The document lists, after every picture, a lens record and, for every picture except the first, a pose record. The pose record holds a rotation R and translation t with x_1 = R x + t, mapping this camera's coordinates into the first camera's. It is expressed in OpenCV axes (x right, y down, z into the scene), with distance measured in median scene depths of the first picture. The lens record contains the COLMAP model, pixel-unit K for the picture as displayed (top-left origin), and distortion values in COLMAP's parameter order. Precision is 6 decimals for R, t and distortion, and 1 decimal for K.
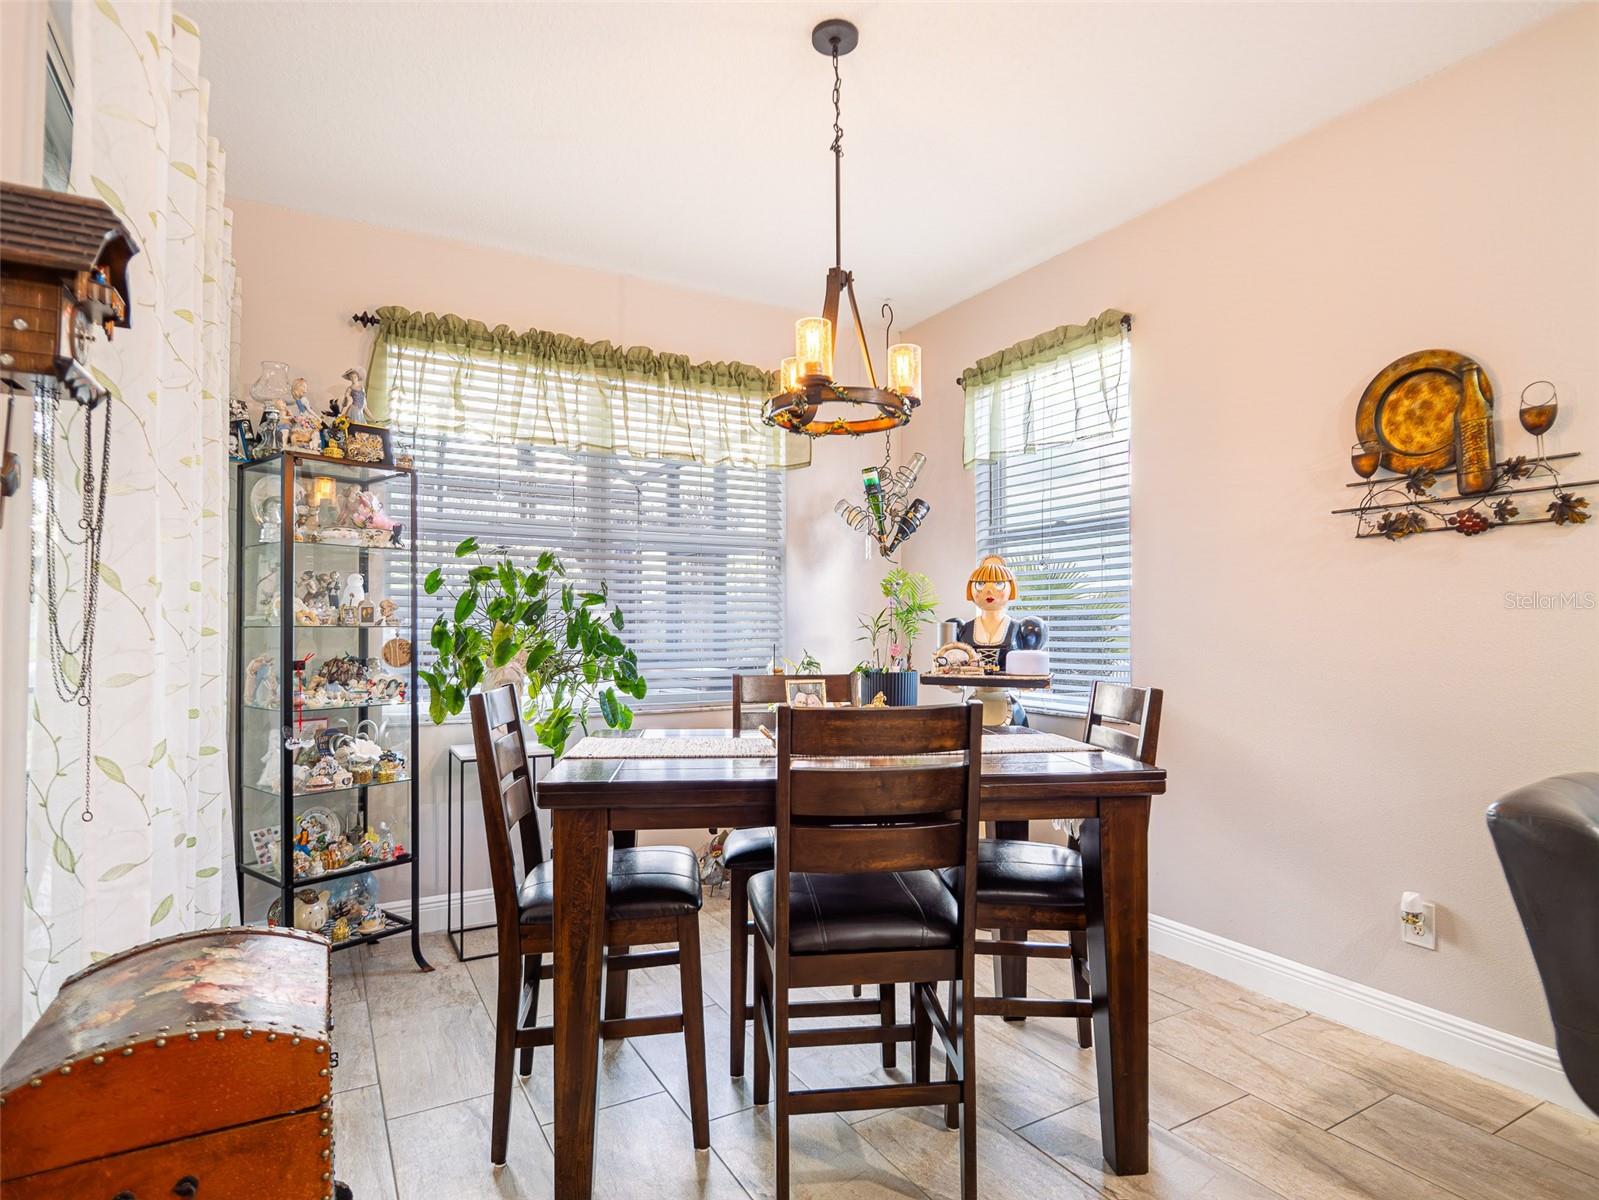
lens RADIAL K [[870.2, 0, 795.0], [0, 870.2, 611.5], [0, 0, 1]] dist [-0.014924, 0.000113]
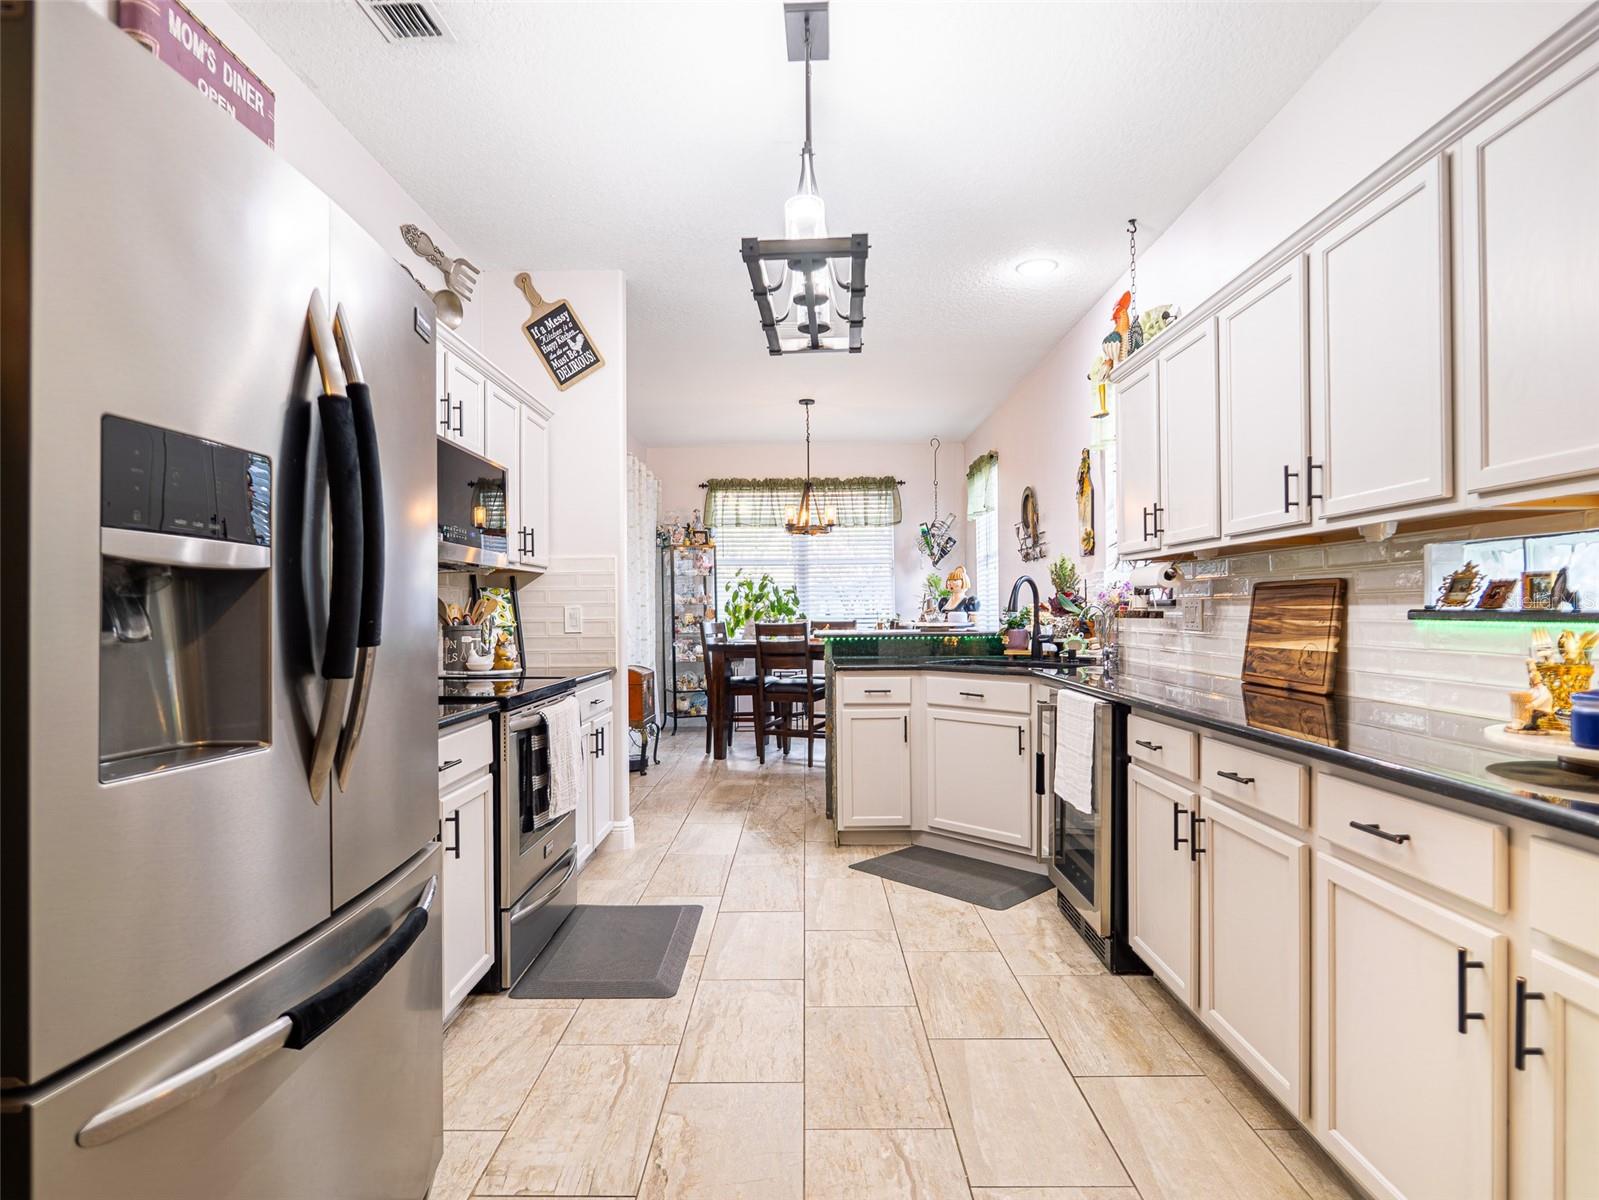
lens RADIAL K [[870.2, 0, 795.0], [0, 870.2, 611.5], [0, 0, 1]] dist [-0.014924, 0.000113]
pose [[0.867611, -0.009647, -0.497150, 1.056461], [0.021338, 0.999613, 0.017842, -0.002588], [0.496785, -0.026088, 0.867481, -1.154752]]
